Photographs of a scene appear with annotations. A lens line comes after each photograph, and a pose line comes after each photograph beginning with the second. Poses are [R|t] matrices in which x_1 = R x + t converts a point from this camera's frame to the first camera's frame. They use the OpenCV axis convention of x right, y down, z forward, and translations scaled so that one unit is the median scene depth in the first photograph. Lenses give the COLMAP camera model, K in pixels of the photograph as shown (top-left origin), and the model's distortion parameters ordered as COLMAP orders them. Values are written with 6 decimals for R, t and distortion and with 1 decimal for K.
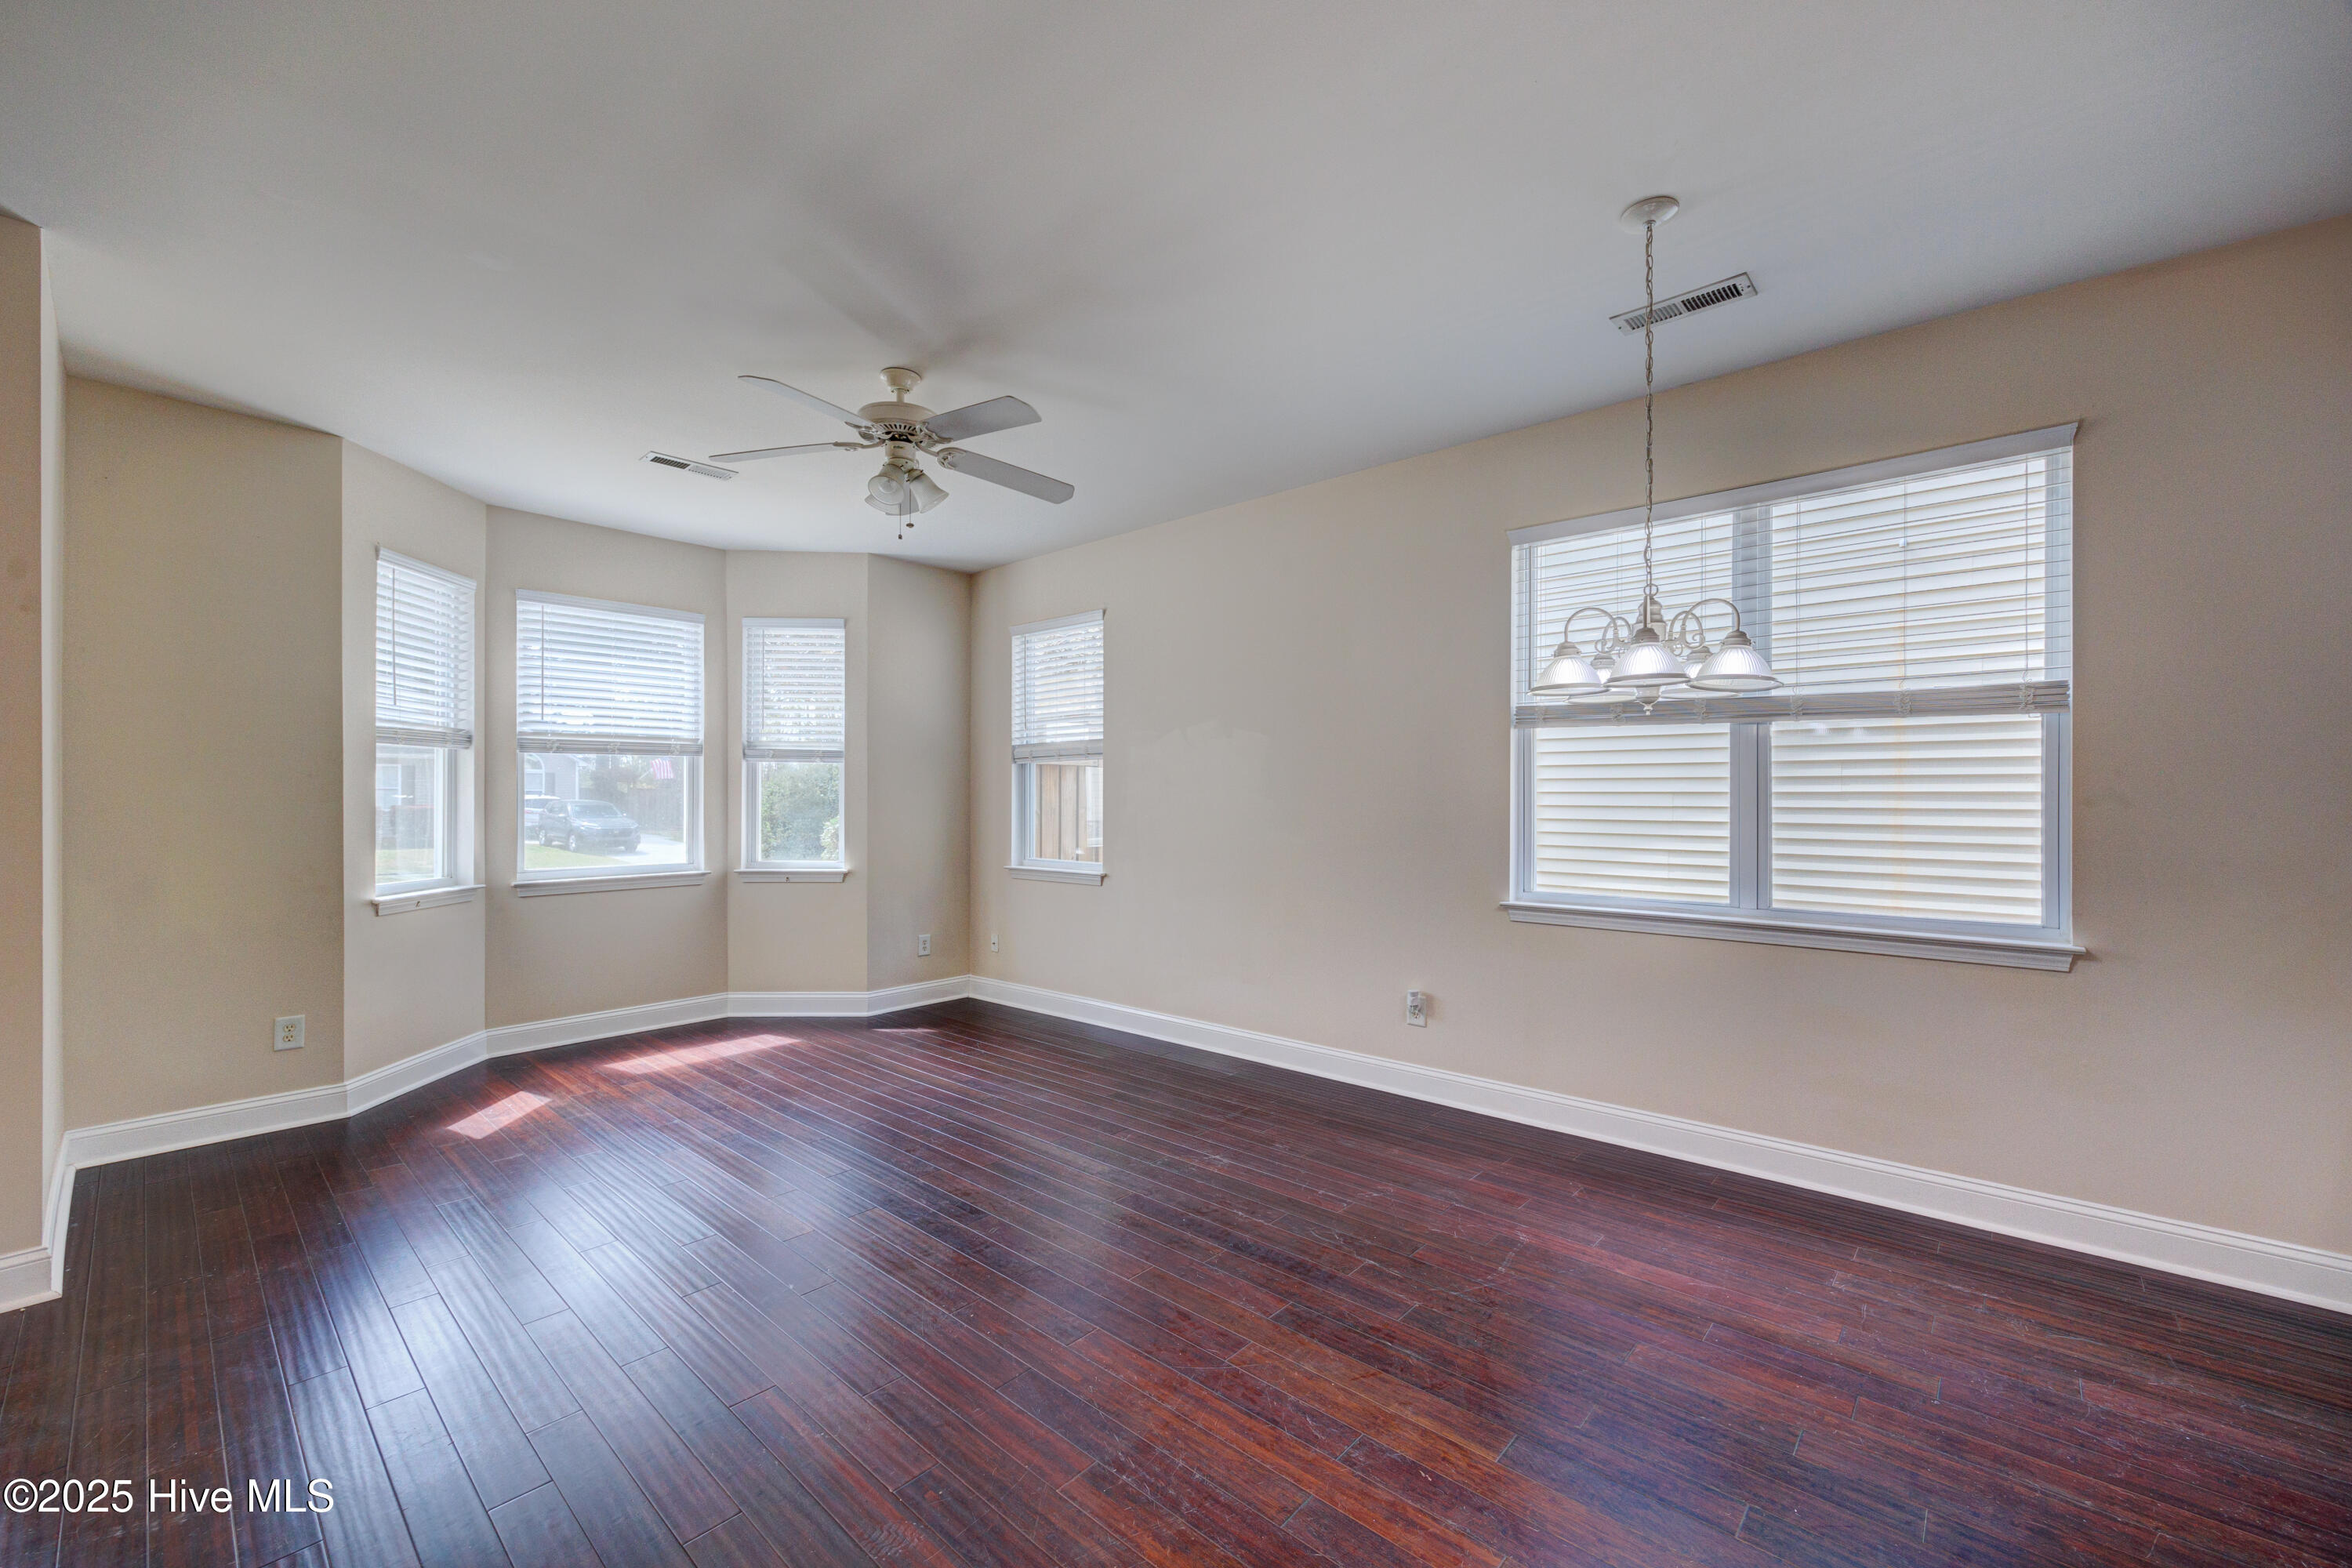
lens RADIAL K [[916.1, 0, 1185.2], [0, 916.1, 792.8], [0, 0, 1]] dist [-0.004303, -0.000368]
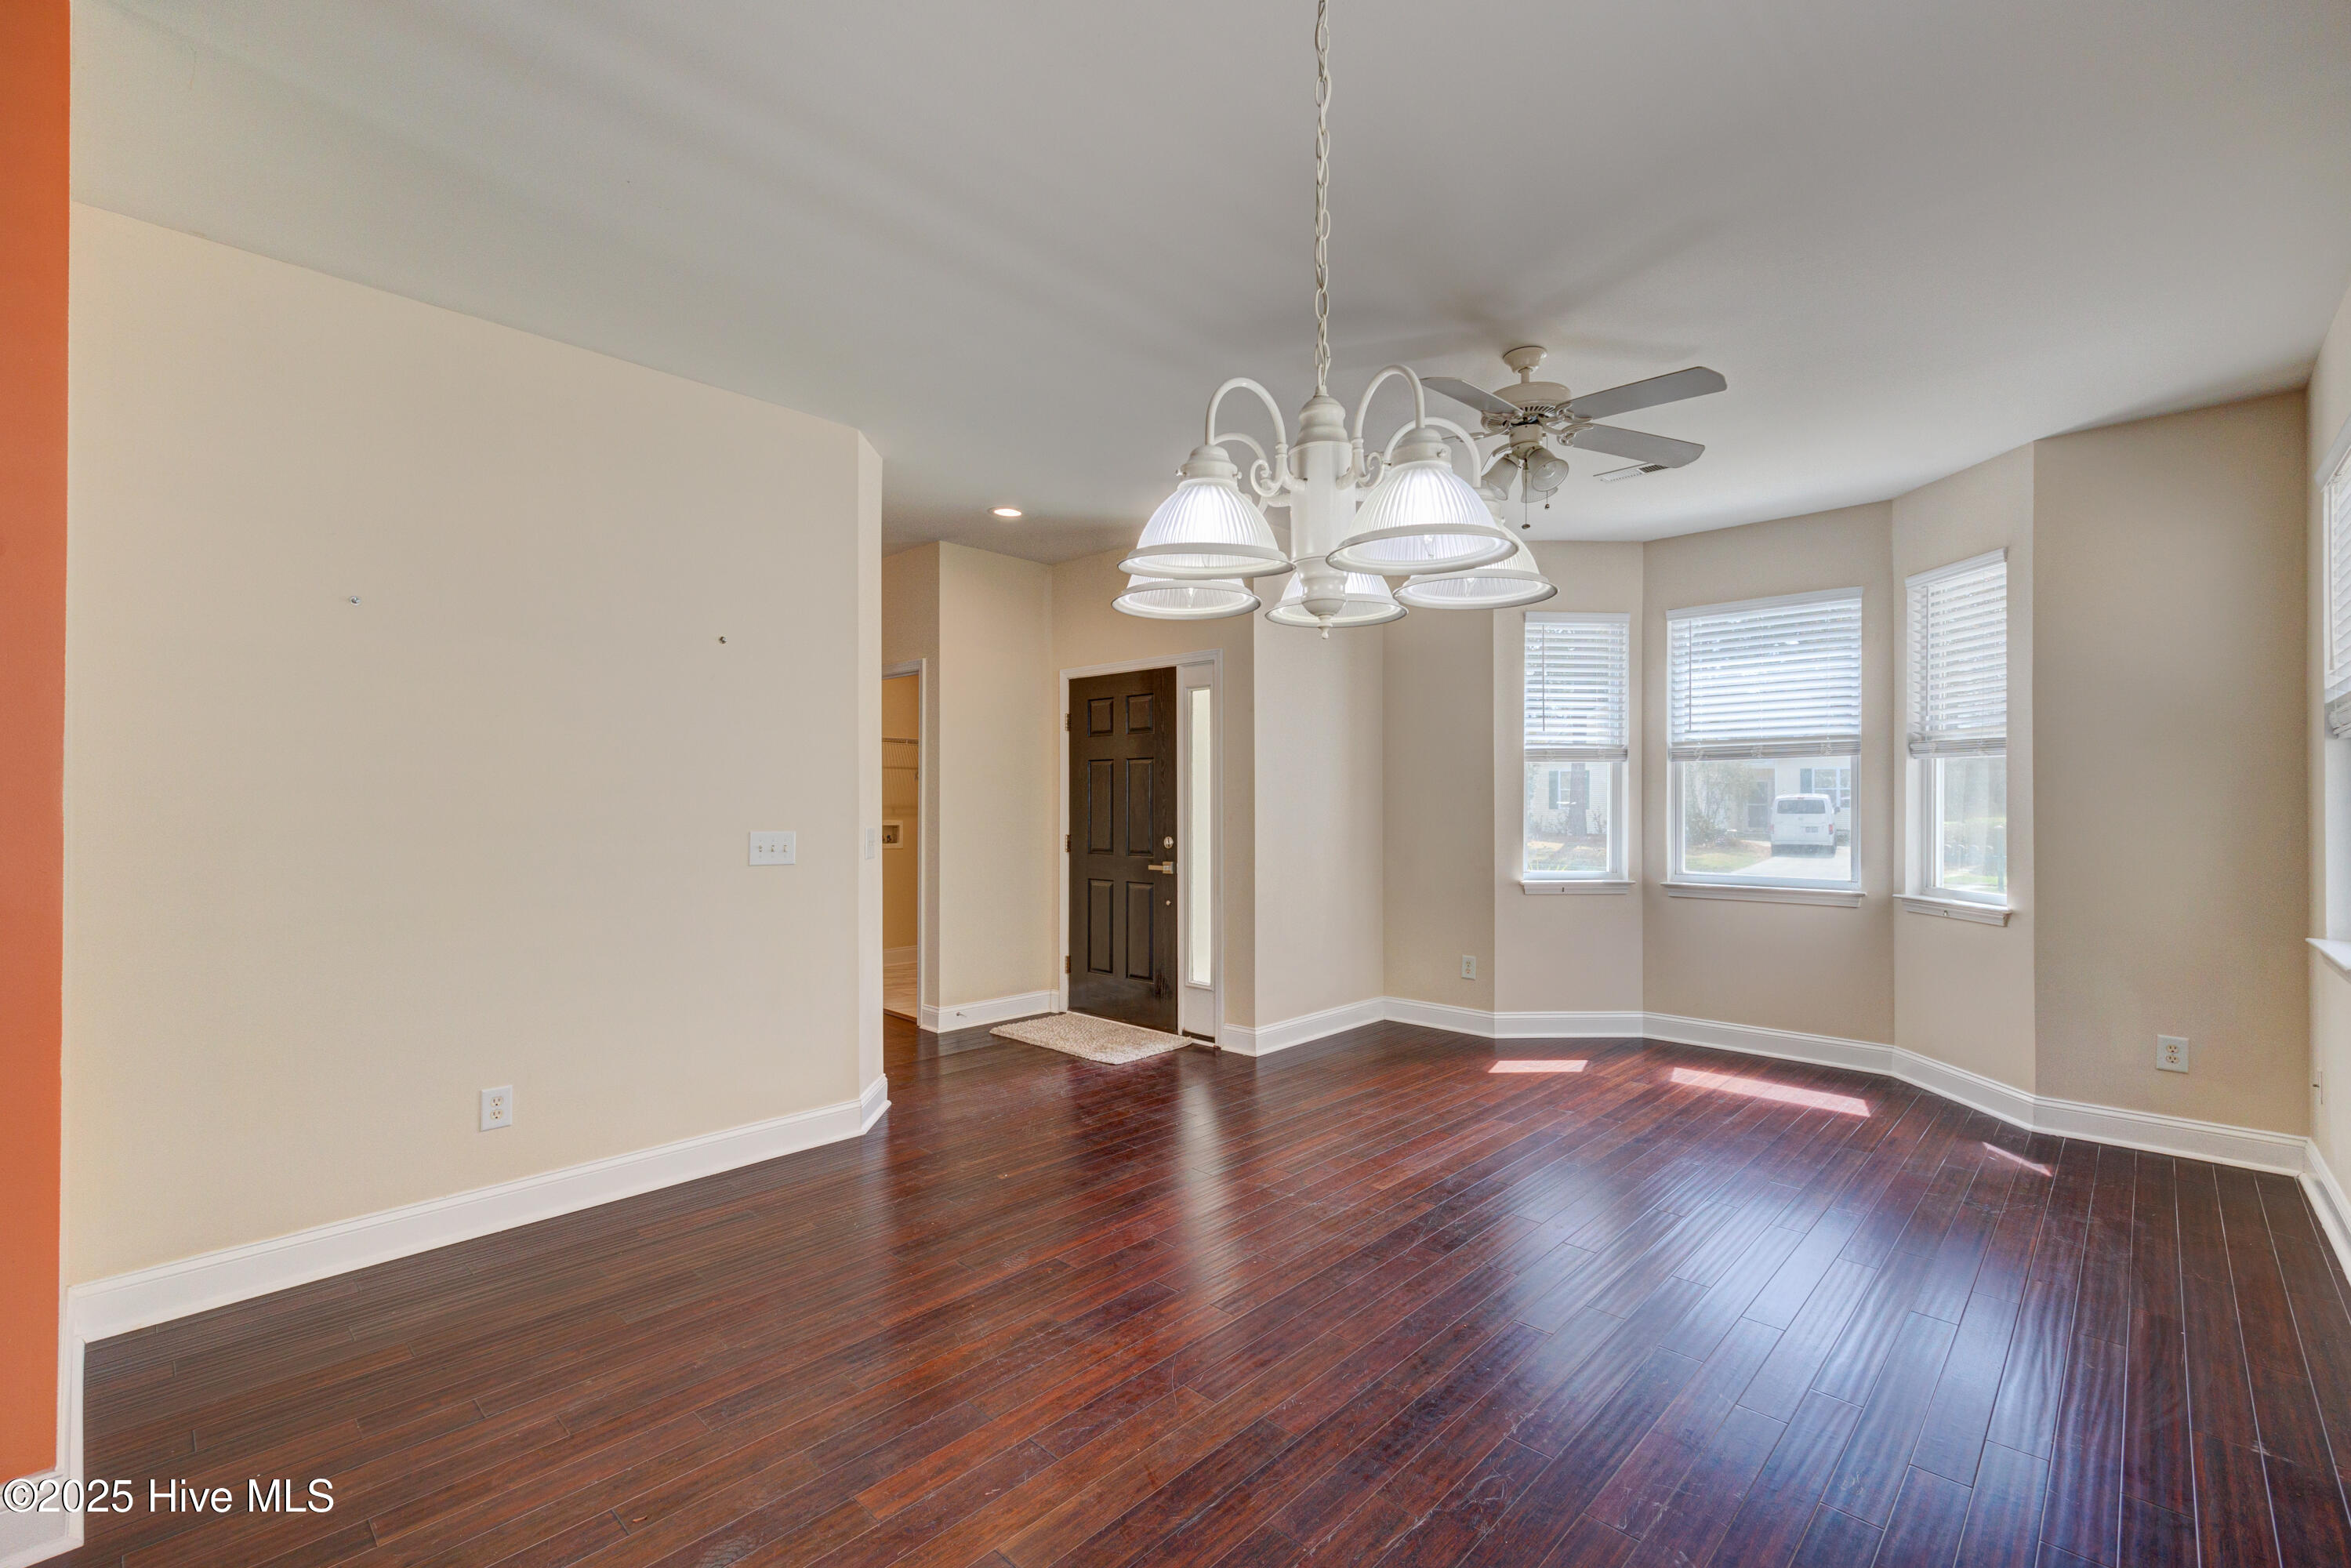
lens RADIAL K [[1029.6, 0, 1159.7], [0, 1029.6, 782.8], [0, 0, 1]] dist [0.002948, -0.000154]
pose [[-0.052115, -0.017830, -0.998482, 0.628988], [0.004801, 0.999825, -0.018105, -0.000433], [0.998630, -0.005737, -0.052021, 0.564745]]
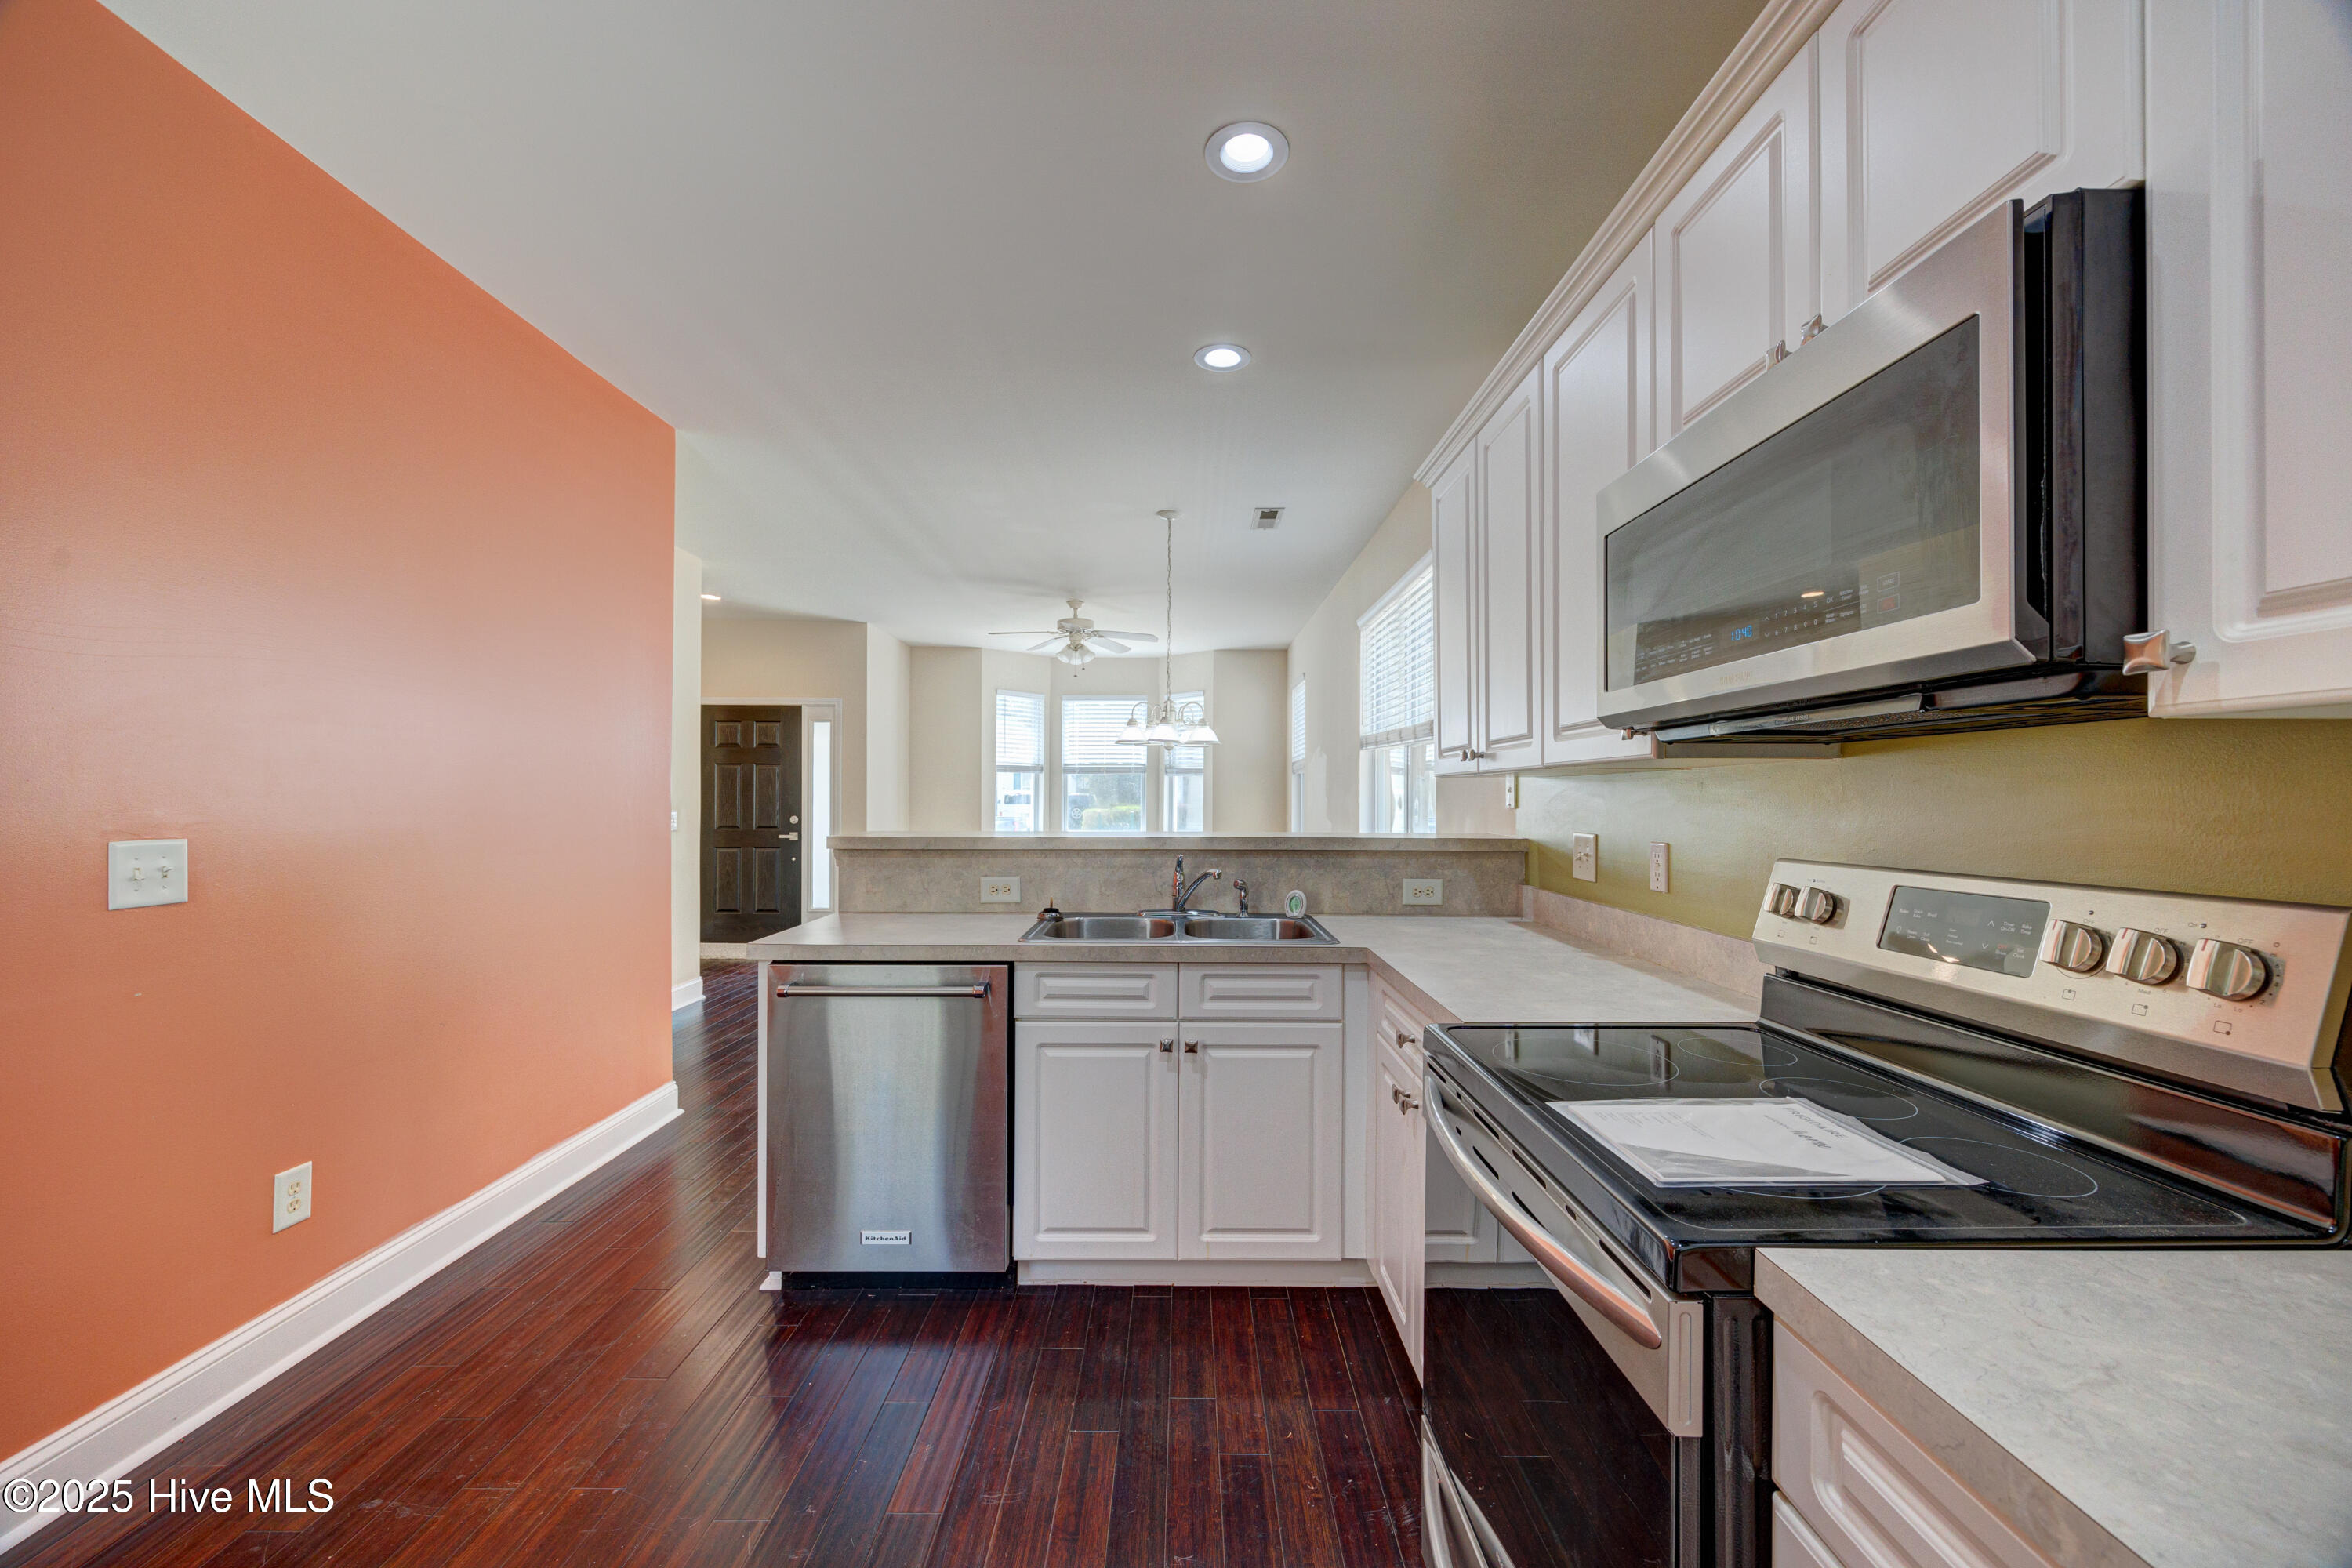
lens RADIAL K [[916.1, 0, 1182.1], [0, 916.1, 790.6], [0, 0, 1]] dist [-0.004303, -0.000368]
pose [[0.656490, -0.004116, -0.754323, 1.264953], [0.001334, 0.999990, -0.004296, 0.003995], [0.754333, 0.001814, 0.656489, -0.210214]]
